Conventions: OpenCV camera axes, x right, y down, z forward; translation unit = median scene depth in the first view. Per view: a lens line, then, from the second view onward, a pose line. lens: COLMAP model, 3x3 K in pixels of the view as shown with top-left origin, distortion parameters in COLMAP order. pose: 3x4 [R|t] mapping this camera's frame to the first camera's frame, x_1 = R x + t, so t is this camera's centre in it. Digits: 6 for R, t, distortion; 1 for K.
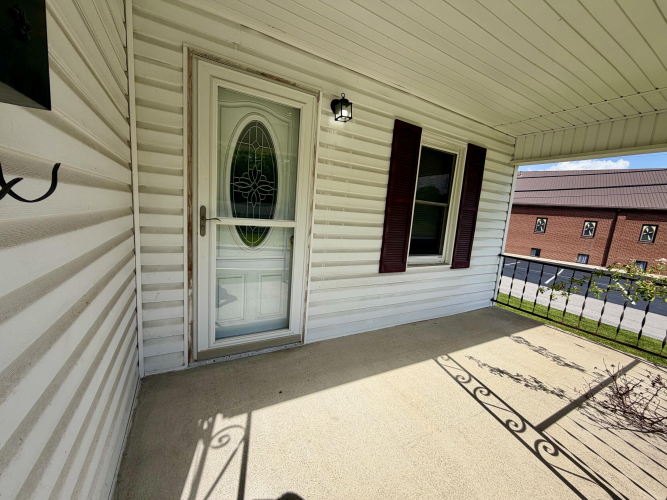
lens RADIAL K [[265.9, 0, 329.6], [0, 265.9, 250.5], [0, 0, 1]] dist [0.000052, -0.000395]
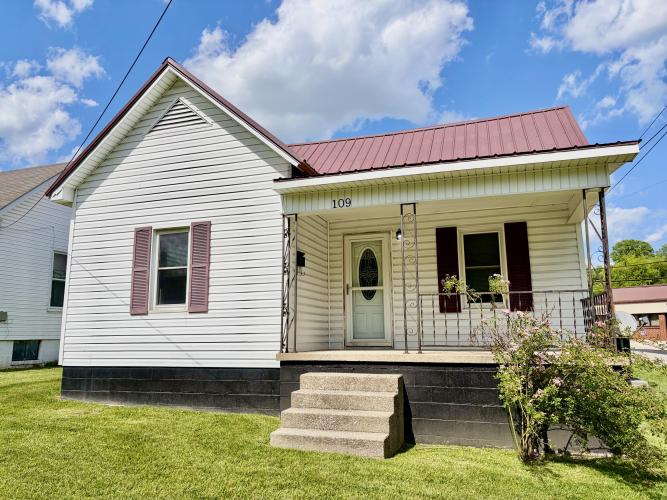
lens RADIAL K [[496.8, 0, 333.3], [0, 496.8, 251.2], [0, 0, 1]] dist [-0.001742, -0.000089]
pose [[0.682065, -0.207907, -0.701115, 2.682881], [-0.044111, 0.945293, -0.323228, 1.022895], [0.729960, 0.251390, 0.635580, -2.126316]]
